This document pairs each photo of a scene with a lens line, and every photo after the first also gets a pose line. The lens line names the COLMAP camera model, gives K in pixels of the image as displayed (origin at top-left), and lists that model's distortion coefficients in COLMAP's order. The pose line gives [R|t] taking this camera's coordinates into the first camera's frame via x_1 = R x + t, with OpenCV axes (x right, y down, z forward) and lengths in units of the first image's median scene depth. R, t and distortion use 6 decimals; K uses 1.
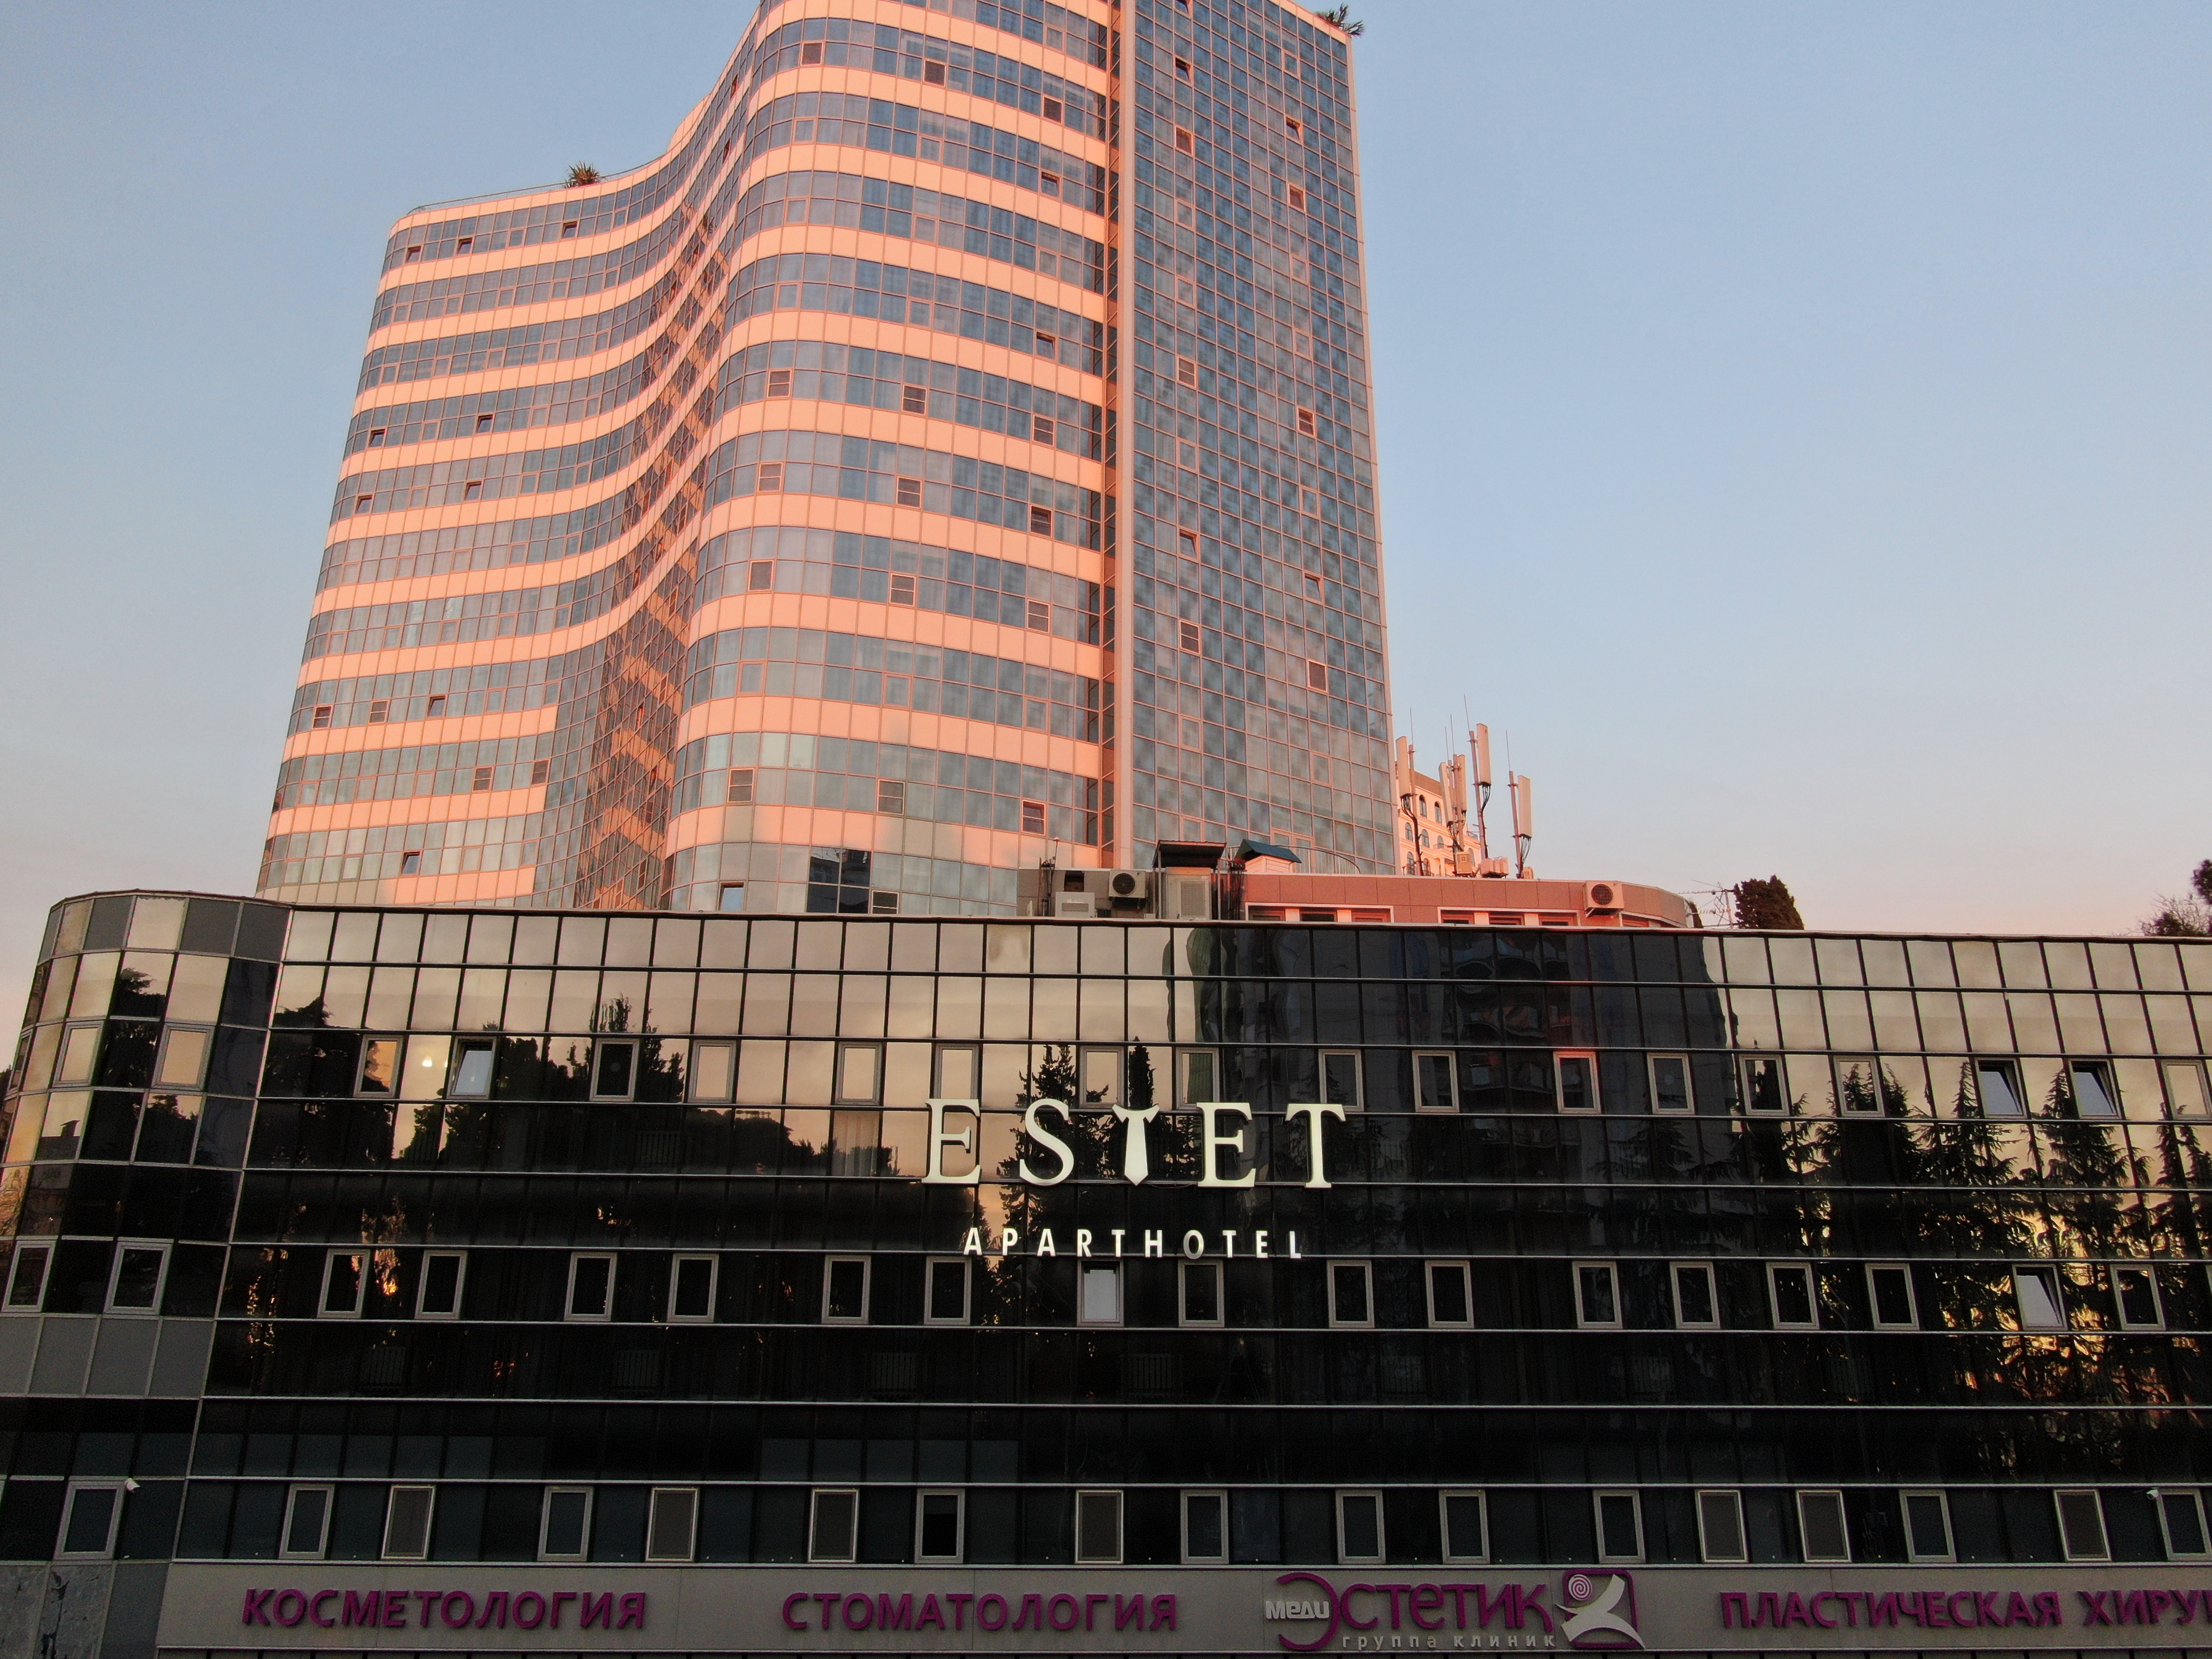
lens RADIAL K [[1564.5, 0, 1102.5], [0, 1564.5, 829.9], [0, 0, 1]] dist [0.000665, 0.012582]
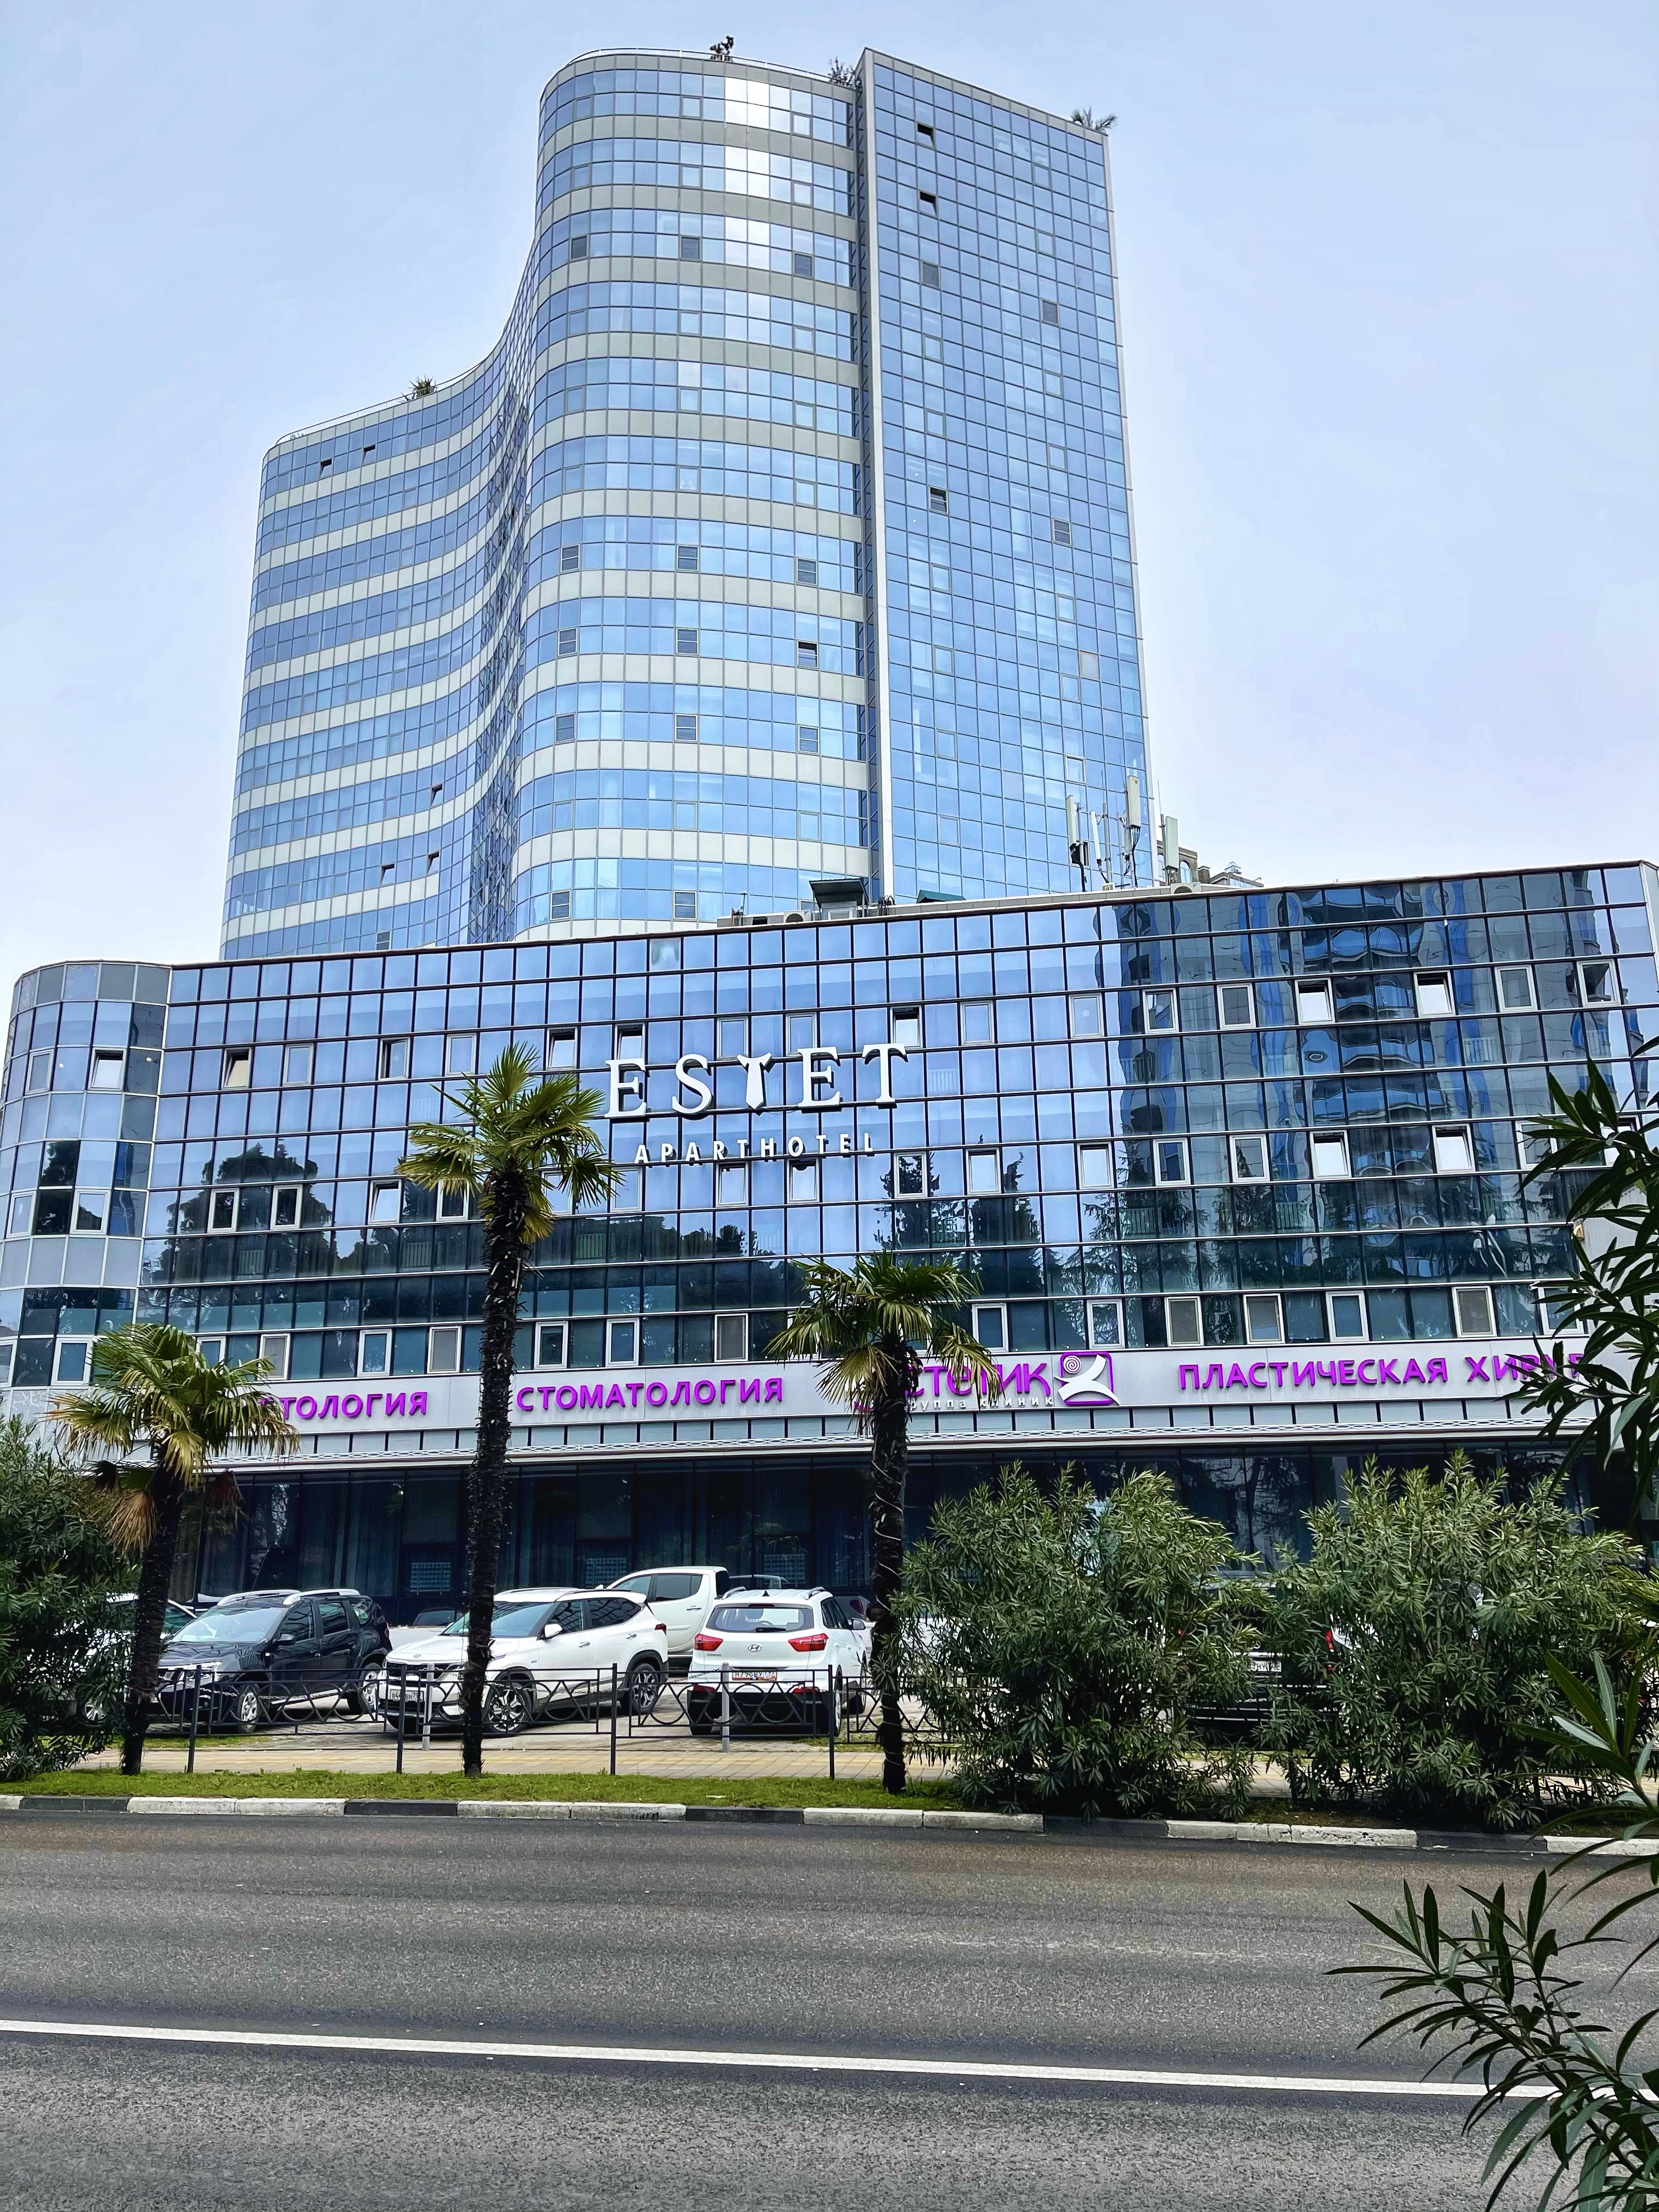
lens RADIAL K [[1671.5, 0, 831.6], [0, 1671.5, 1106.3], [0, 0, 1]] dist [0.102653, -0.000131]
pose [[0.983281, -0.067655, -0.169062, 0.358075], [0.074547, 0.996612, 0.034750, 0.189465], [0.166138, -0.046772, 0.984993, -0.470016]]
